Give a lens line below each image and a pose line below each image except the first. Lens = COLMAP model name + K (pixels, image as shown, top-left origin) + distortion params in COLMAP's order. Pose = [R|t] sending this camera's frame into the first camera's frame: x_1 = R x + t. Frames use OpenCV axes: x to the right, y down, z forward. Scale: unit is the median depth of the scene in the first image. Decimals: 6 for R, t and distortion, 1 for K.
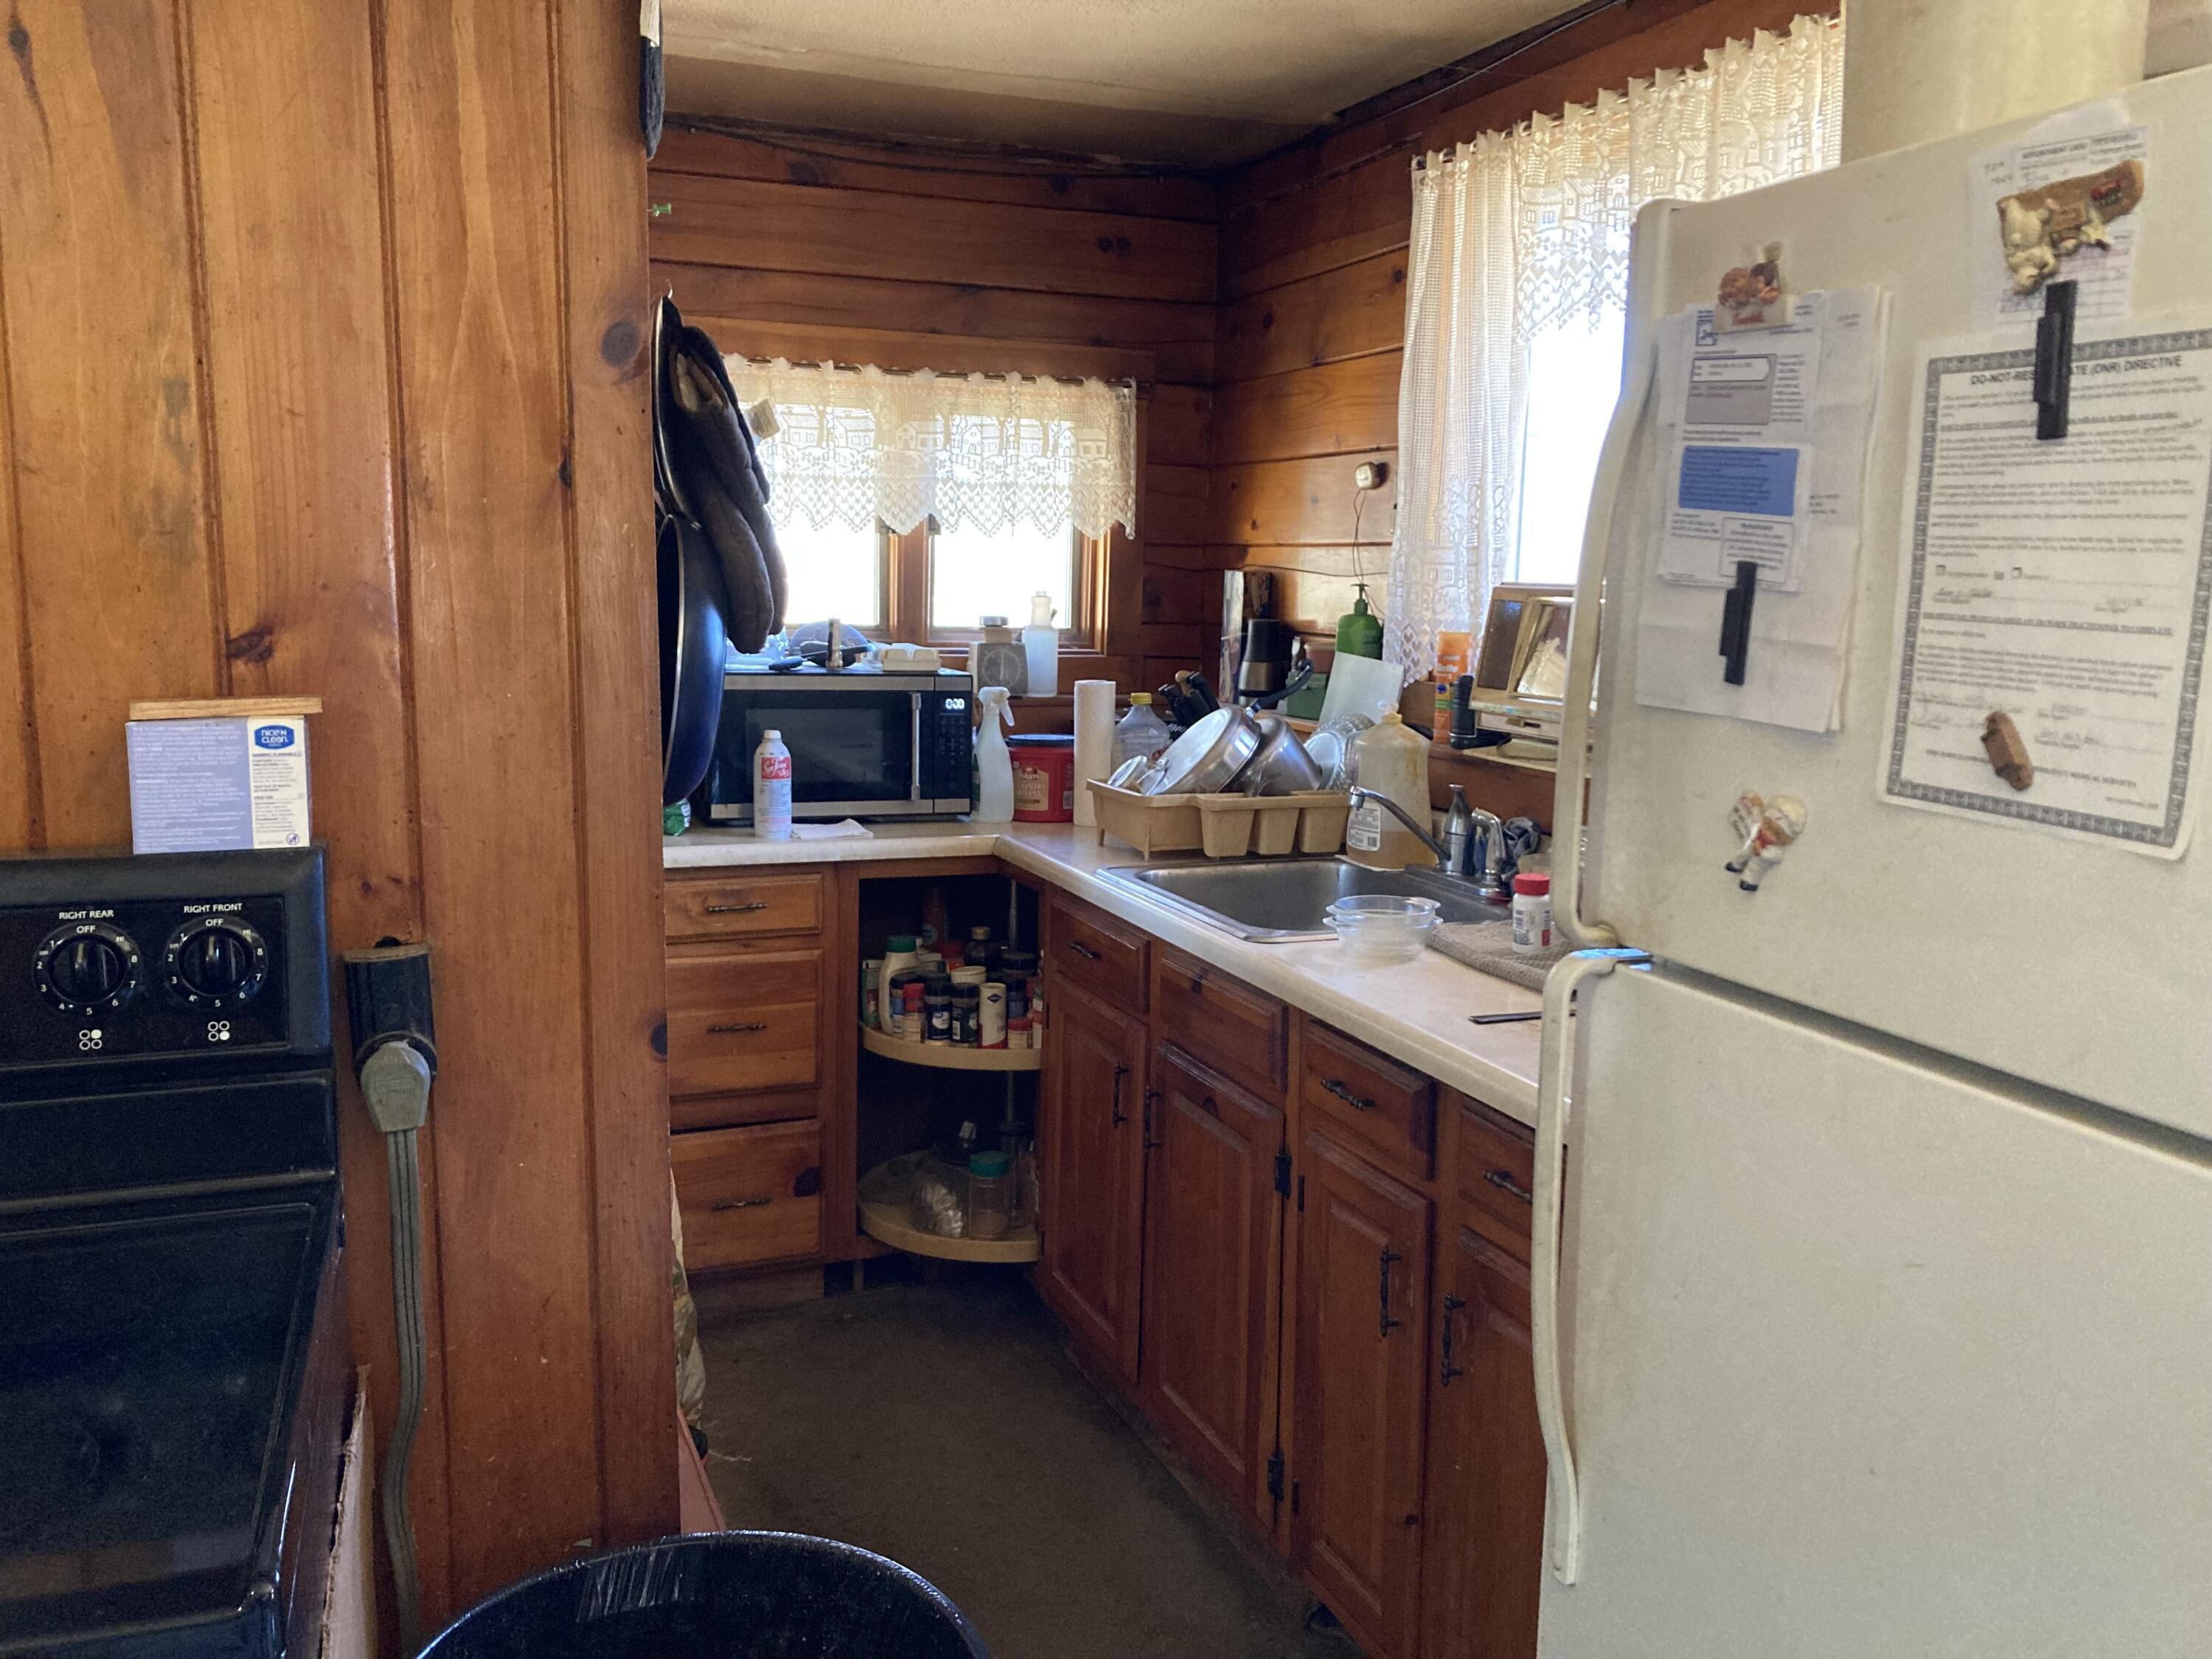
lens RADIAL K [[1745.2, 0, 1106.0], [0, 1745.2, 829.5], [0, 0, 1]] dist [0.033703, -0.001630]
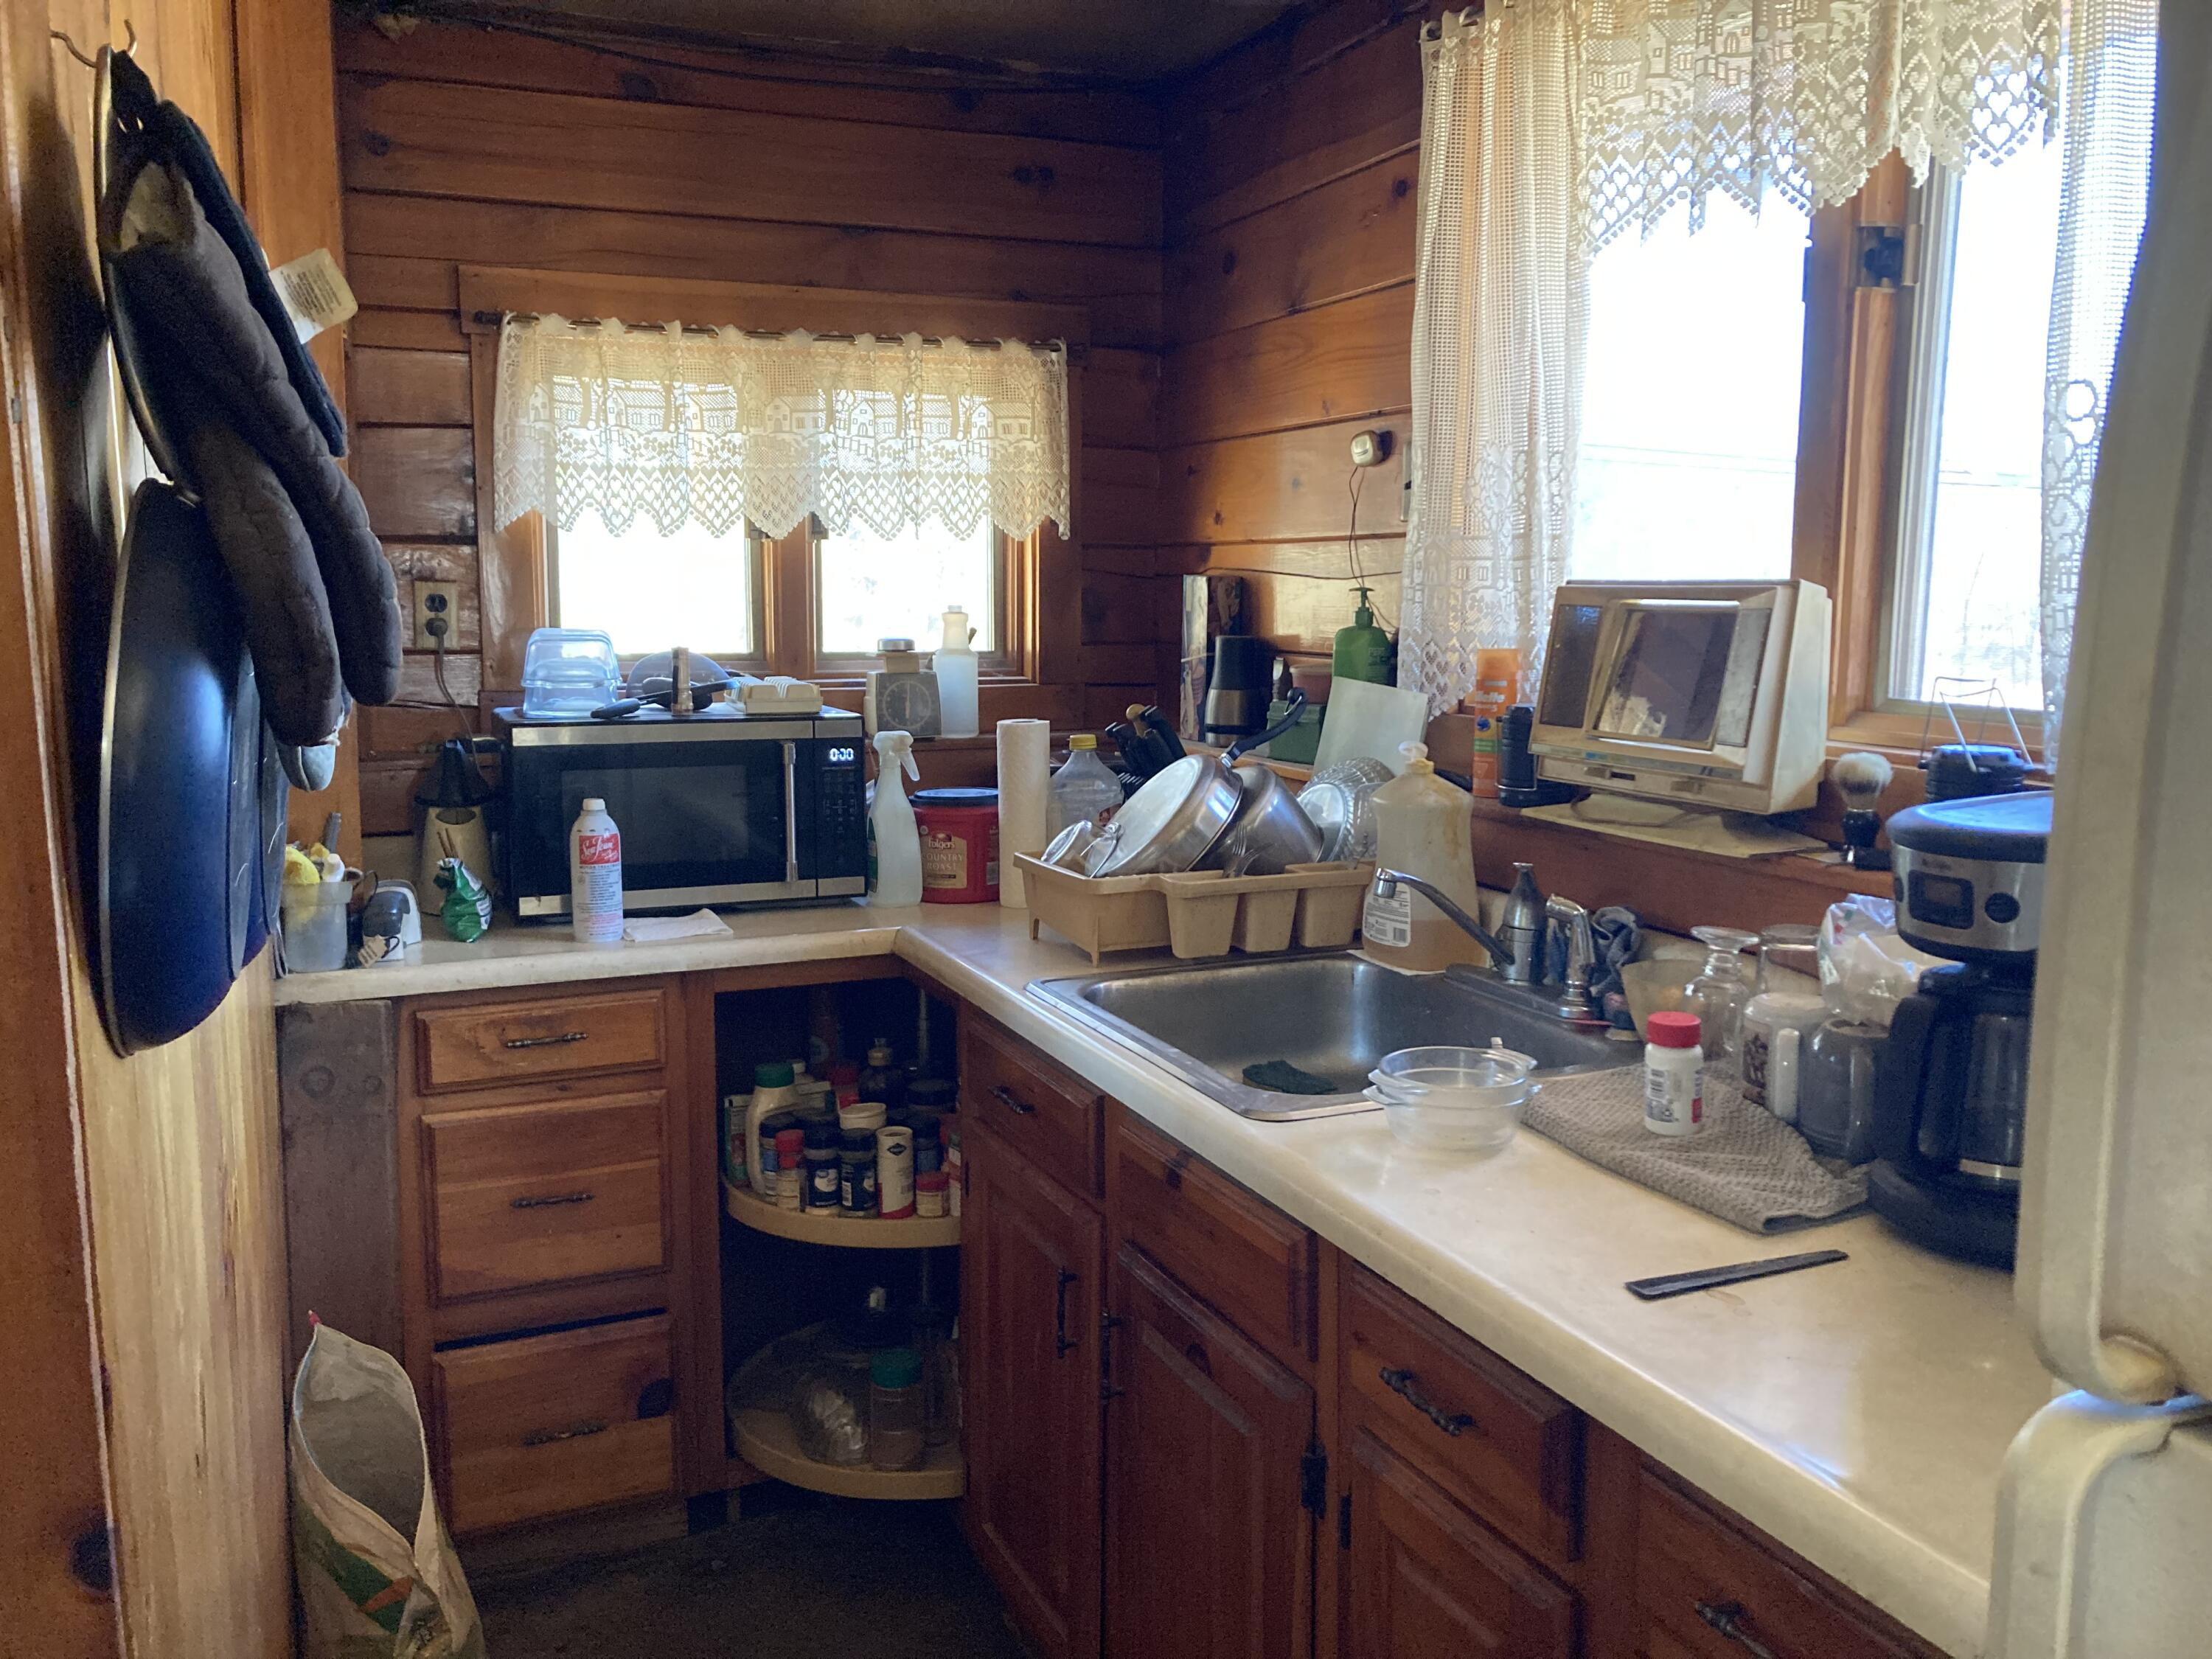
lens RADIAL K [[1839.5, 0, 1106.0], [0, 1839.5, 829.5], [0, 0, 1]] dist [0.002756, 0.001750]
pose [[0.999226, -0.026068, 0.029445, 0.006013], [0.026467, 0.999562, -0.013235, -0.027386], [-0.029087, 0.014004, 0.999479, 0.202542]]
